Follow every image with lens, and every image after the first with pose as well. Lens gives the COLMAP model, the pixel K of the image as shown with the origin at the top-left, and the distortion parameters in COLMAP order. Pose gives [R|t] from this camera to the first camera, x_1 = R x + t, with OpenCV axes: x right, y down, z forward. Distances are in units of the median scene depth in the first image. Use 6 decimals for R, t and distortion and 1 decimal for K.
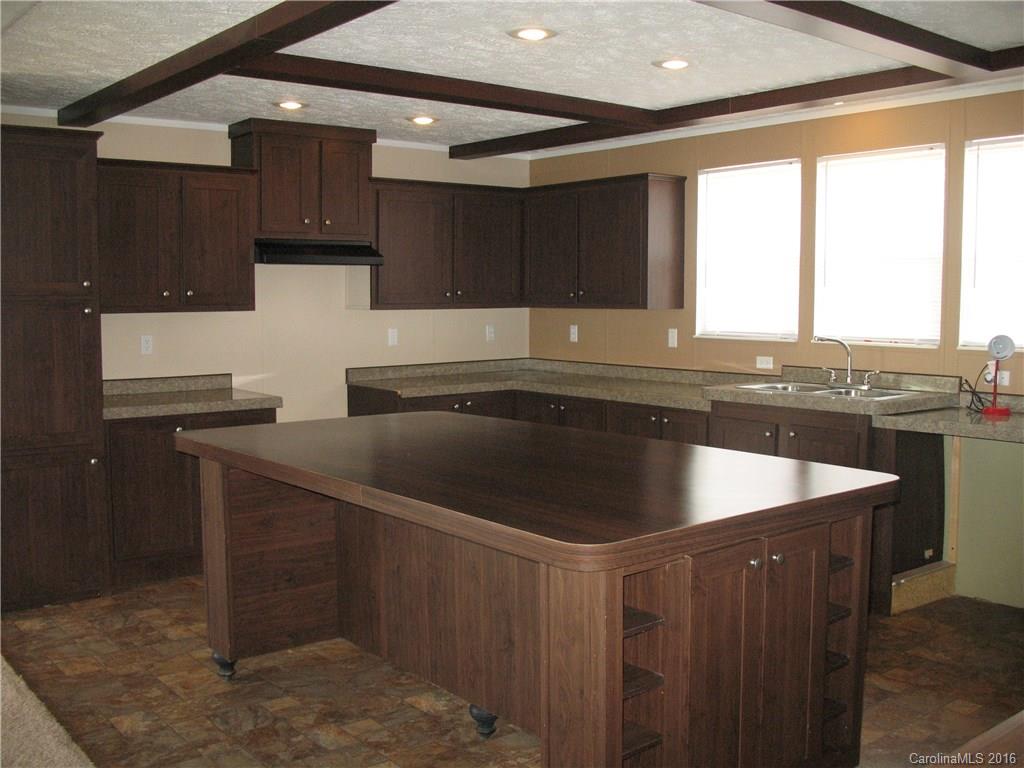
lens RADIAL K [[1041.3, 0, 512.0], [0, 1041.3, 384.0], [0, 0, 1]] dist [-0.197754, 0.214772]
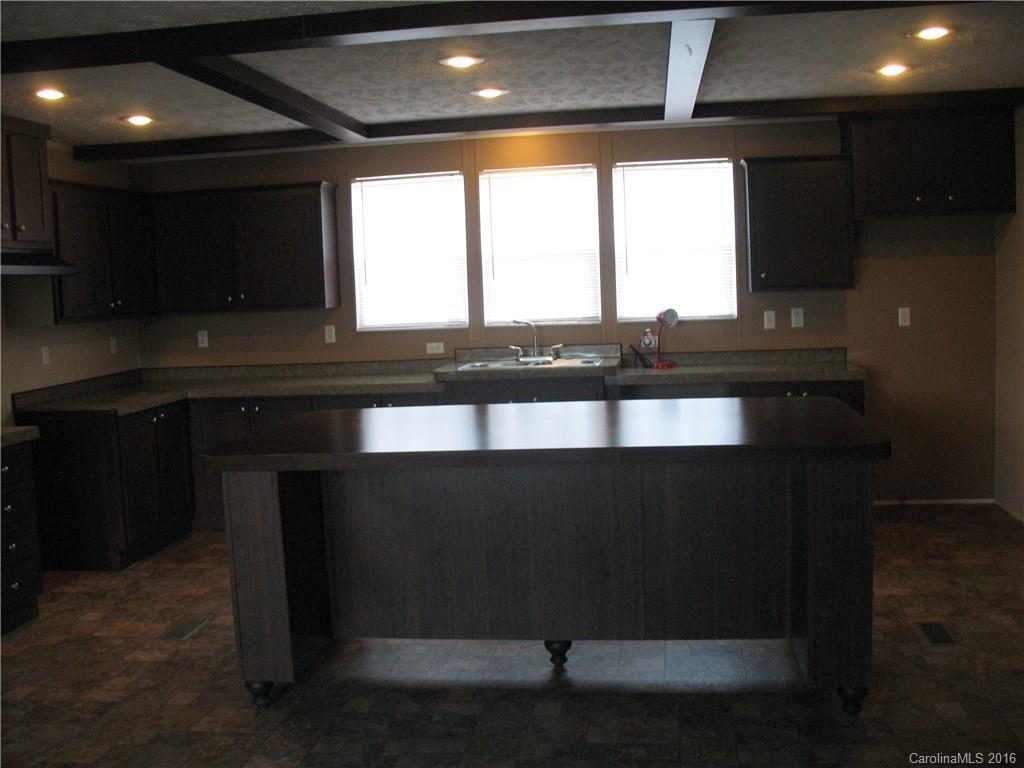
lens RADIAL K [[1041.3, 0, 512.0], [0, 1041.3, 384.0], [0, 0, 1]] dist [-0.197754, 0.214772]
pose [[0.737723, -0.098175, 0.667927, -0.512338], [0.097005, 0.994518, 0.039037, -0.019150], [-0.668098, 0.035994, 0.743202, 0.087156]]
